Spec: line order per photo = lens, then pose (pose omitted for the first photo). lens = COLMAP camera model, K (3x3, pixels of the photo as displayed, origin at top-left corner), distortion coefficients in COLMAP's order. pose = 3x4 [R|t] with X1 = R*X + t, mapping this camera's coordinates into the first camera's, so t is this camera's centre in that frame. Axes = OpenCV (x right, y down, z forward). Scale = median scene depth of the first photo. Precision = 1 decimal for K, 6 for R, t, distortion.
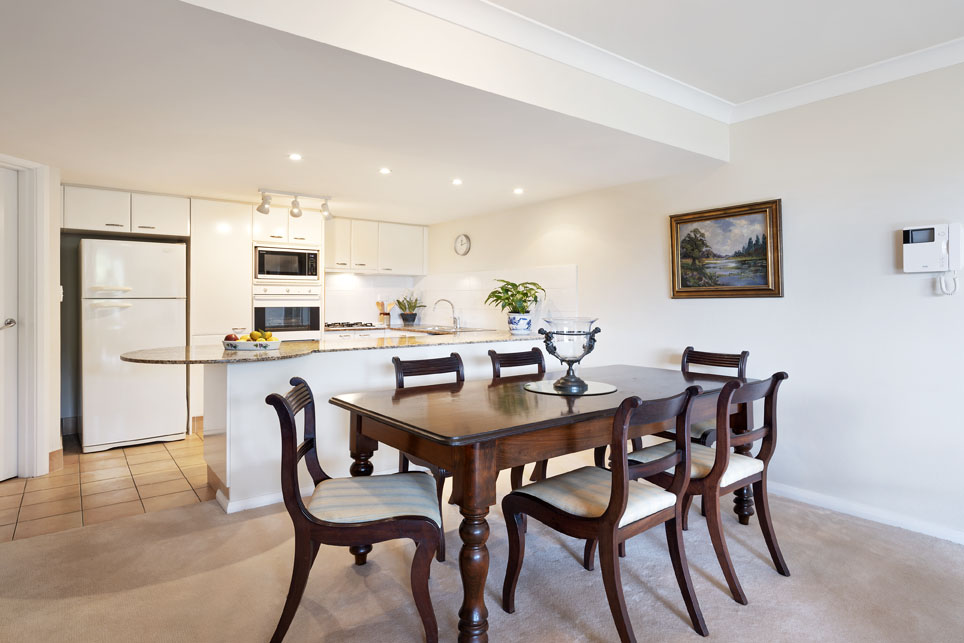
lens RADIAL K [[535.3, 0, 485.9], [0, 535.3, 296.2], [0, 0, 1]] dist [0.001110, 0.001115]
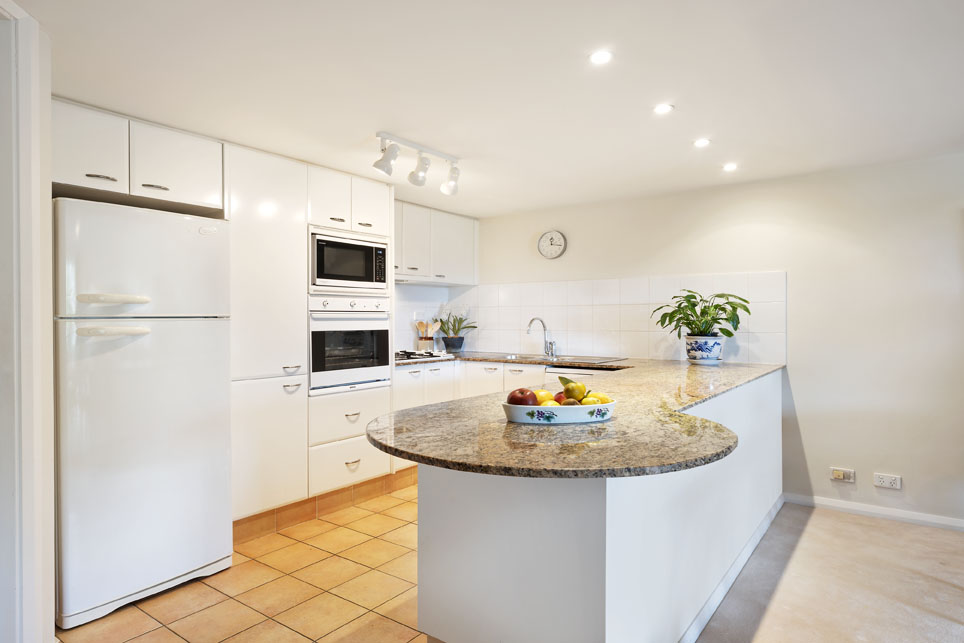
lens RADIAL K [[570.3, 0, 481.1], [0, 570.3, 321.7], [0, 0, 1]] dist [0.004928, -0.001474]
pose [[0.963969, -0.005428, 0.265959, -0.405325], [0.002195, 0.999920, 0.012453, 0.001596], [-0.266006, -0.011421, 0.963904, 0.303298]]
